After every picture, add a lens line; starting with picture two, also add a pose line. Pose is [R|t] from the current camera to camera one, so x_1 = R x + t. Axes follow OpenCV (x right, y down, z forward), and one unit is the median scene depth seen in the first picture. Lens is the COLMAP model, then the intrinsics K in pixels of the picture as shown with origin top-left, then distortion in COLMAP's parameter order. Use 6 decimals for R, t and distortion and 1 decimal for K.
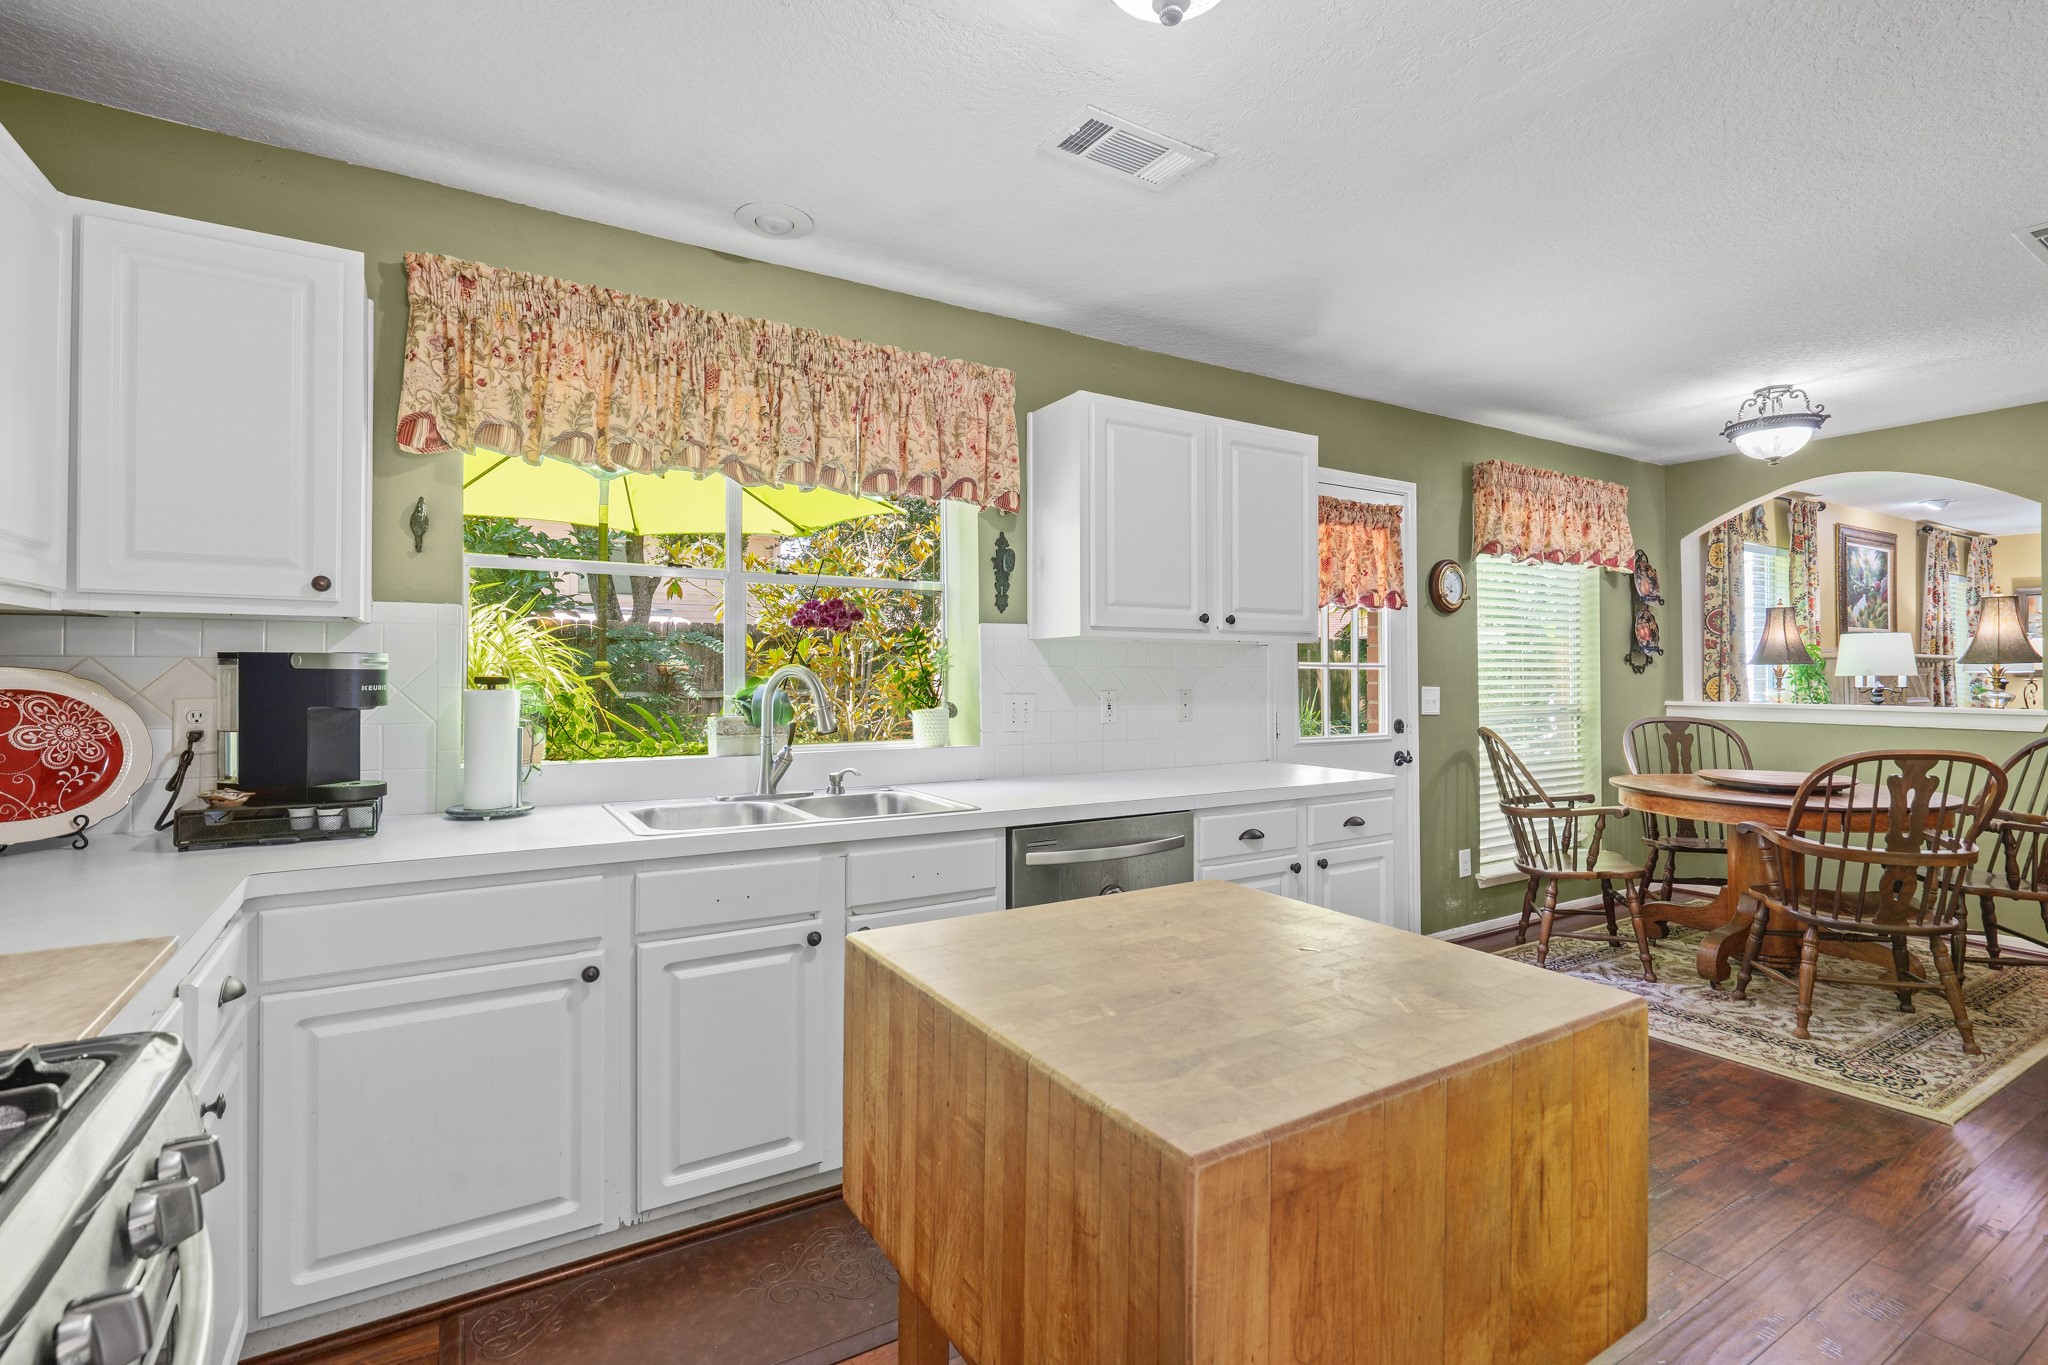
lens RADIAL K [[935.6, 0, 1031.0], [0, 935.6, 662.6], [0, 0, 1]] dist [-0.001031, 0.000579]
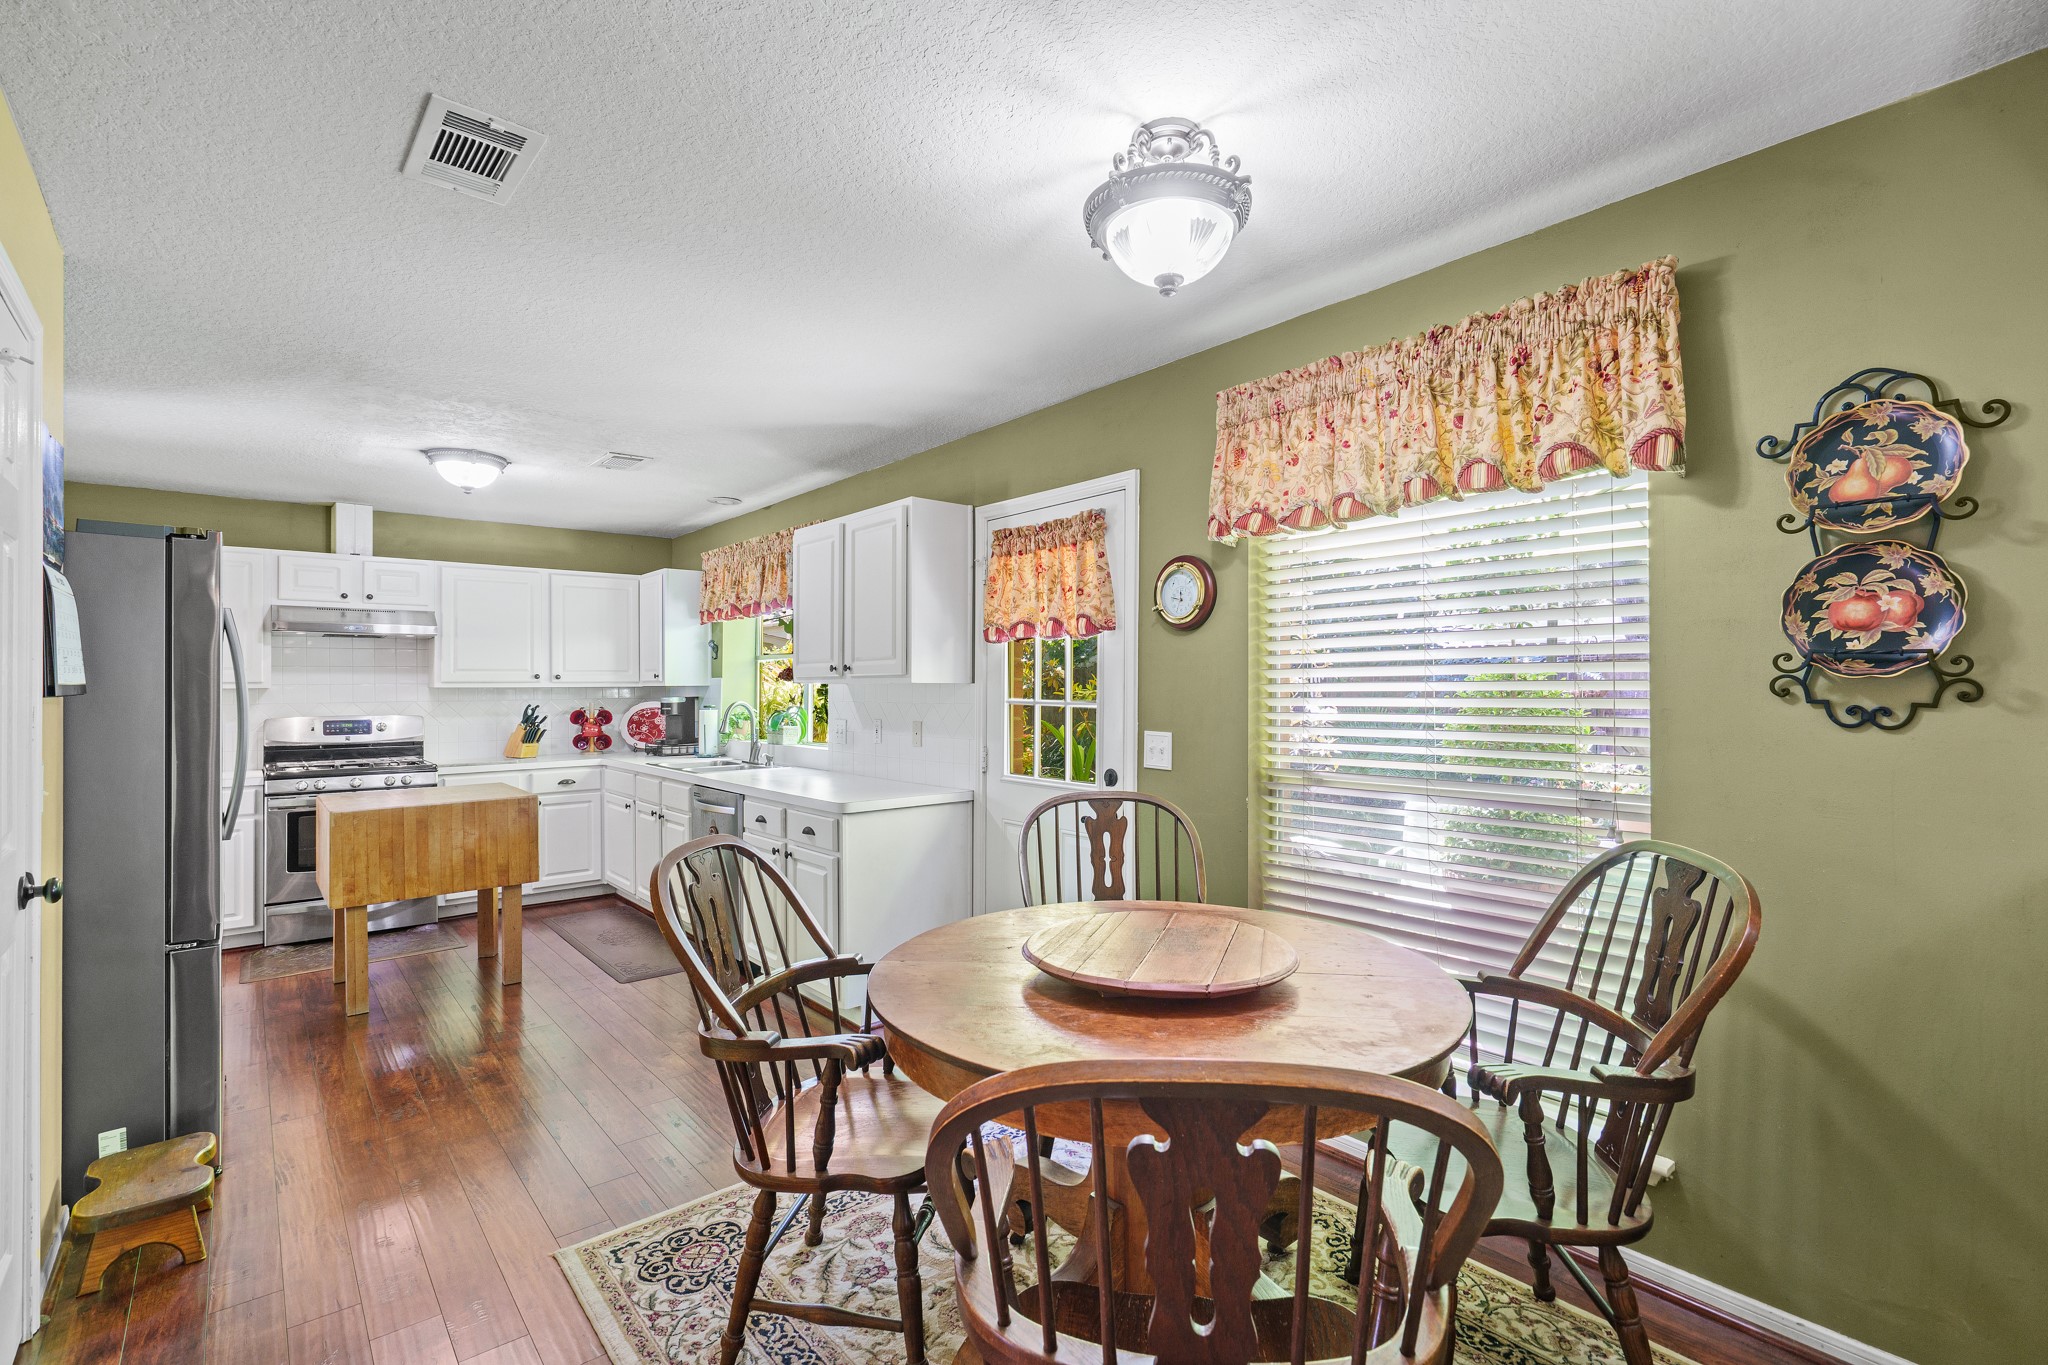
lens RADIAL K [[916.2, 0, 1022.5], [0, 916.2, 684.3], [0, 0, 1]] dist [-0.001880, 0.000284]
pose [[0.159976, -0.006213, -0.987101, 1.378286], [0.013908, 0.999895, -0.004039, -0.013244], [0.987023, -0.013083, 0.160045, 0.948321]]
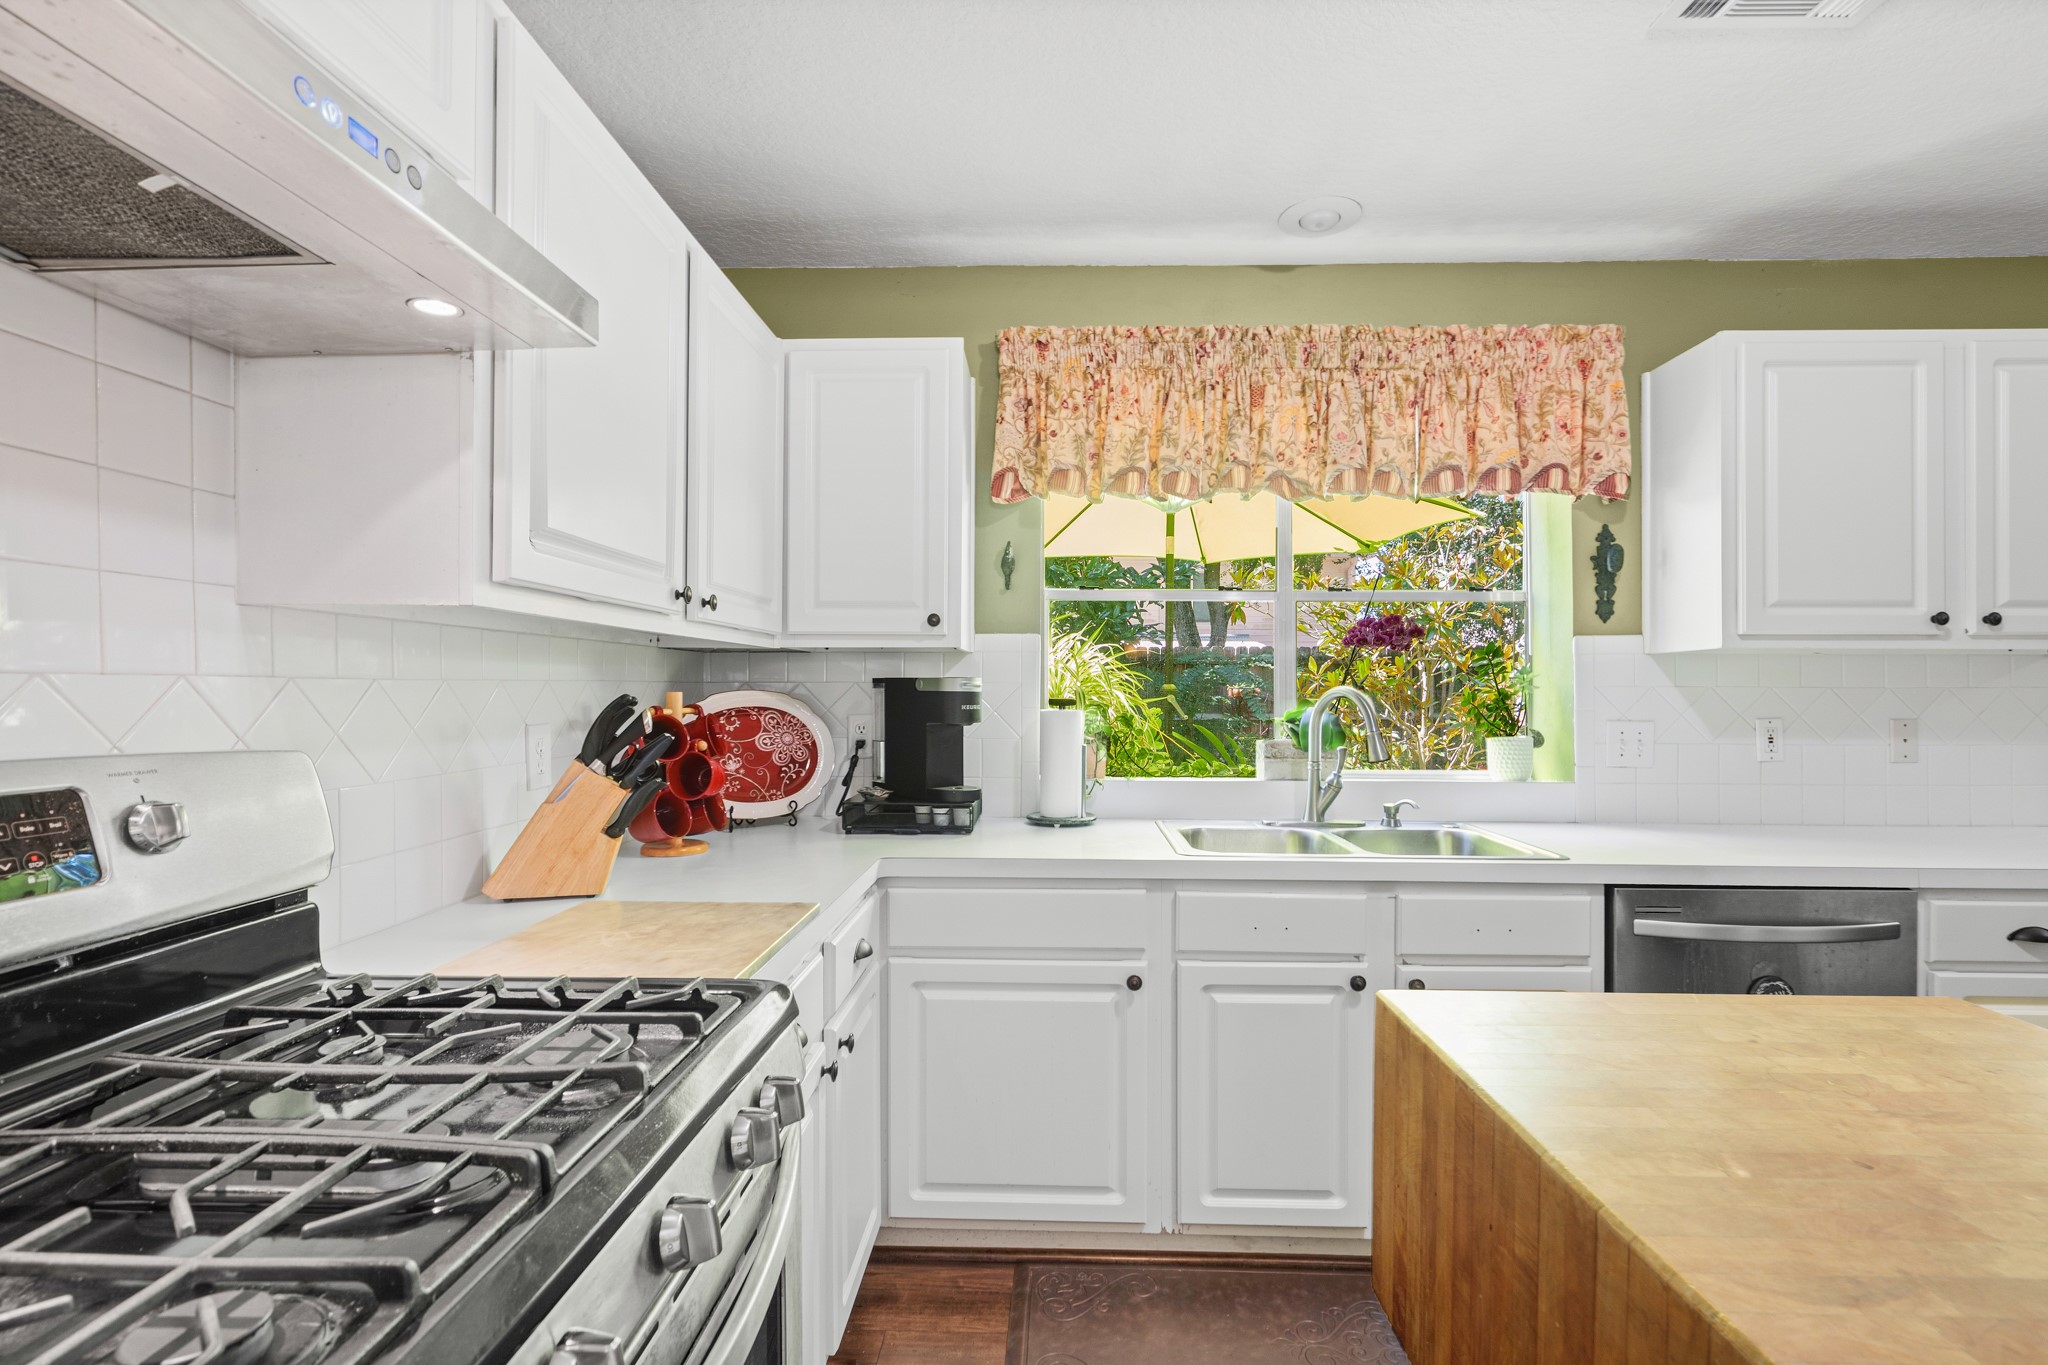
lens RADIAL K [[948.2, 0, 1031.1], [0, 948.2, 693.1], [0, 0, 1]] dist [-0.008532, 0.005120]
pose [[0.833219, -0.000309, -0.552943, 0.011771], [0.005105, 0.999962, 0.007134, 0.000800], [0.552920, -0.008767, 0.833188, 0.037741]]
